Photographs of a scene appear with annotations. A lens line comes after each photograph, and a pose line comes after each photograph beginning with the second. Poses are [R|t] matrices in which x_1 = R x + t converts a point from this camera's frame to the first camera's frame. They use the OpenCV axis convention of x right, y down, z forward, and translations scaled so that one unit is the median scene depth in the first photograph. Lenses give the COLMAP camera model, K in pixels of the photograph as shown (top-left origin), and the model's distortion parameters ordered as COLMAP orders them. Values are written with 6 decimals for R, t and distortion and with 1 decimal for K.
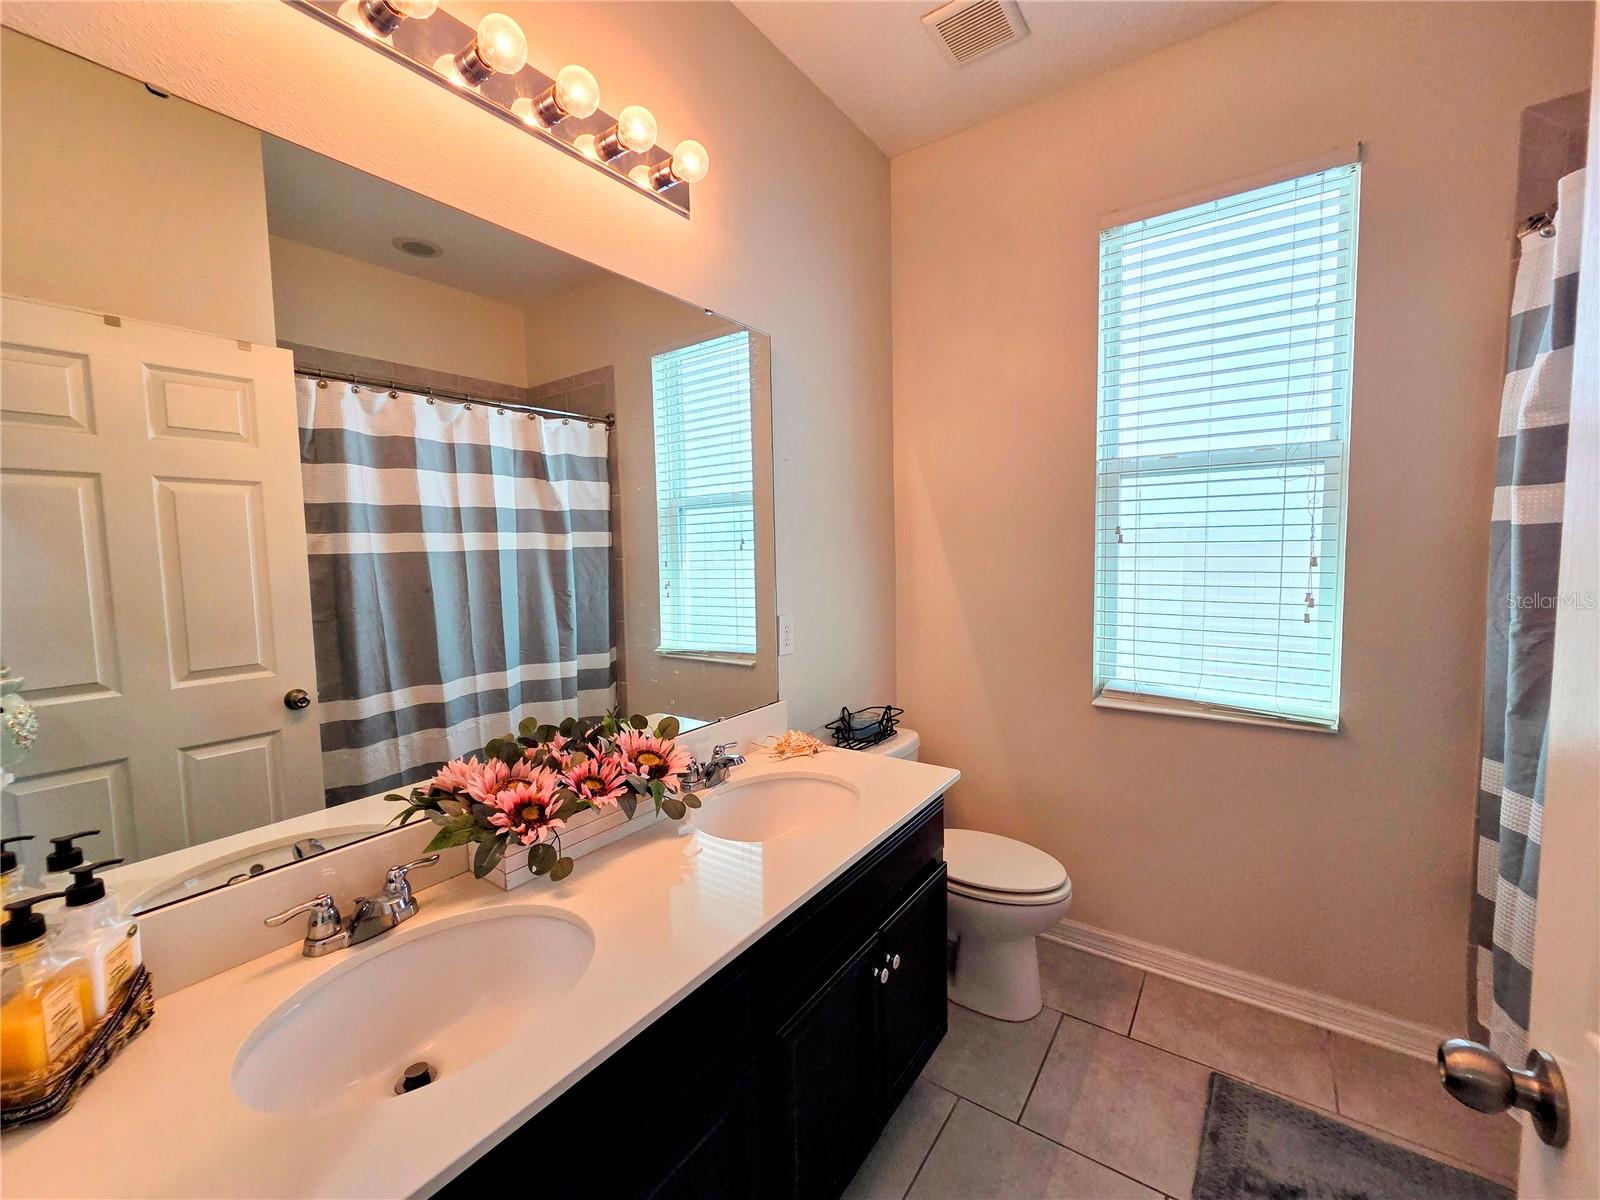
lens RADIAL K [[658.7, 0, 804.3], [0, 658.7, 593.1], [0, 0, 1]] dist [0.001415, -0.000011]
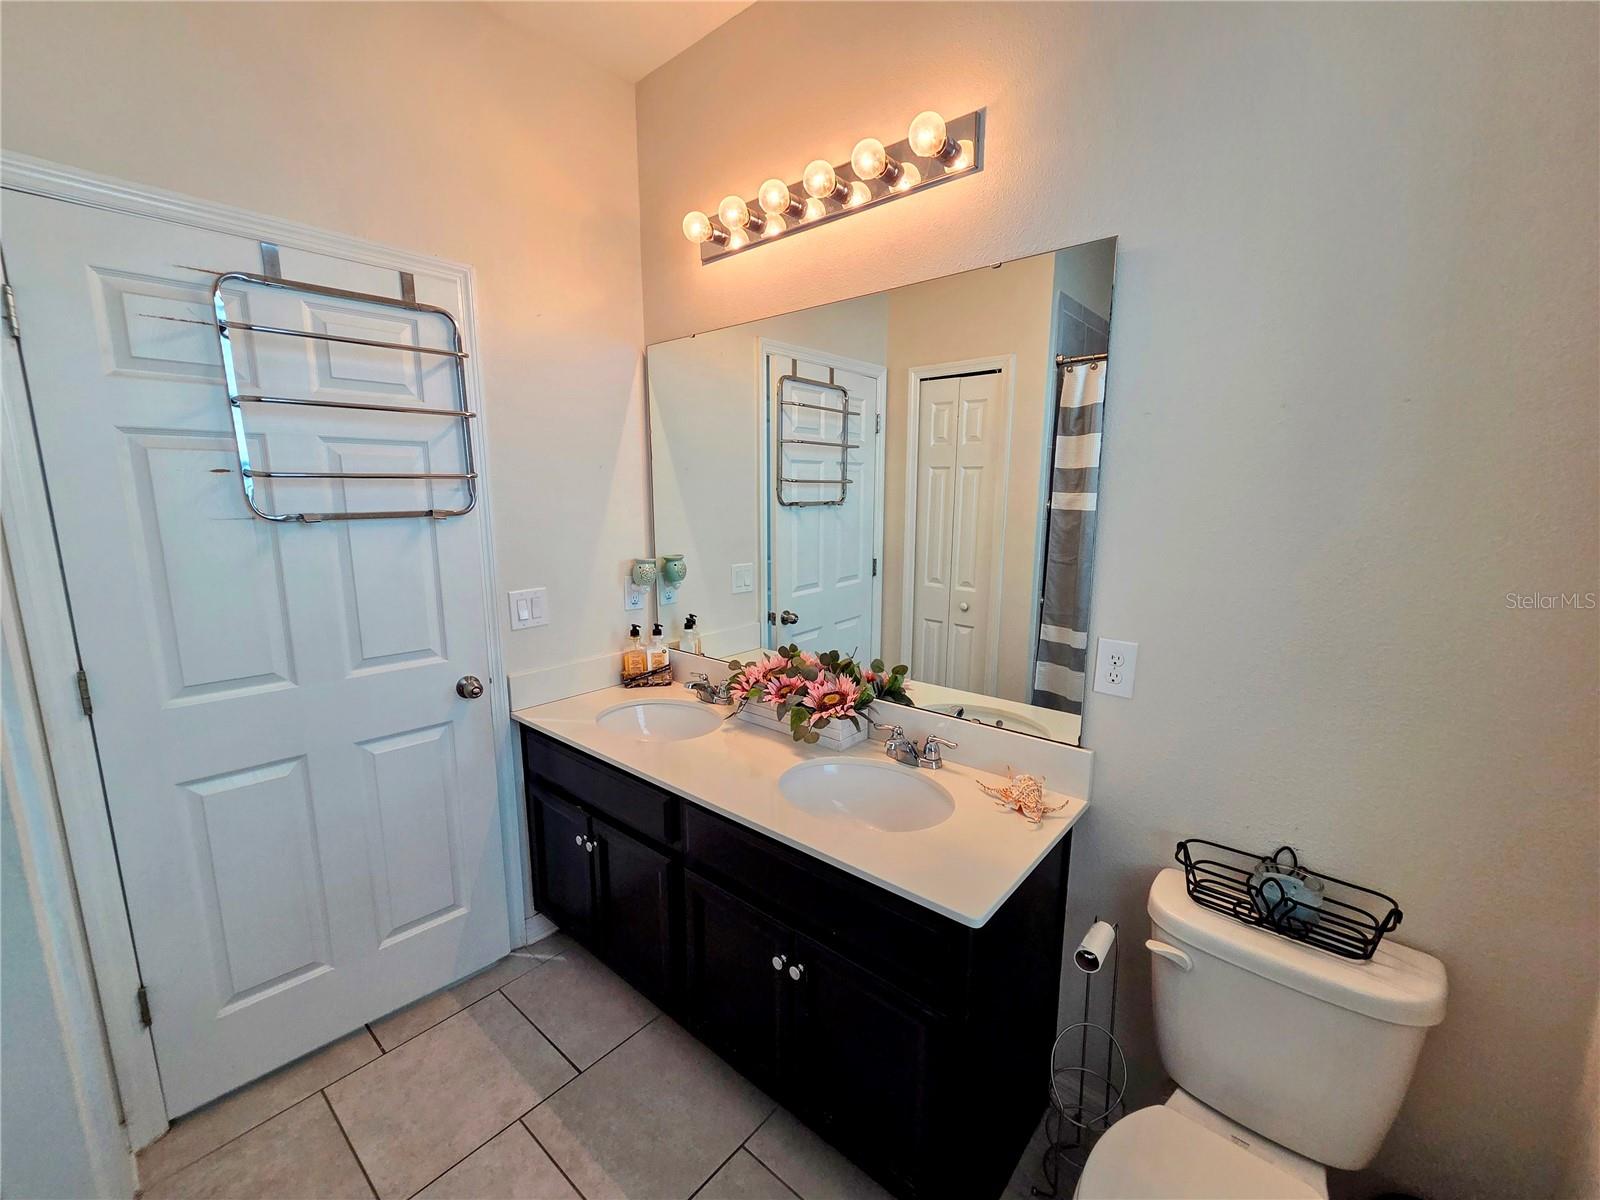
lens RADIAL K [[658.7, 0, 800.8], [0, 658.7, 598.3], [0, 0, 1]] dist [0.001415, -0.000011]
pose [[-0.080590, 0.188357, -0.978789, 0.792815], [-0.076869, 0.977884, 0.194512, -0.150240], [0.993779, 0.090915, -0.064329, 0.802291]]
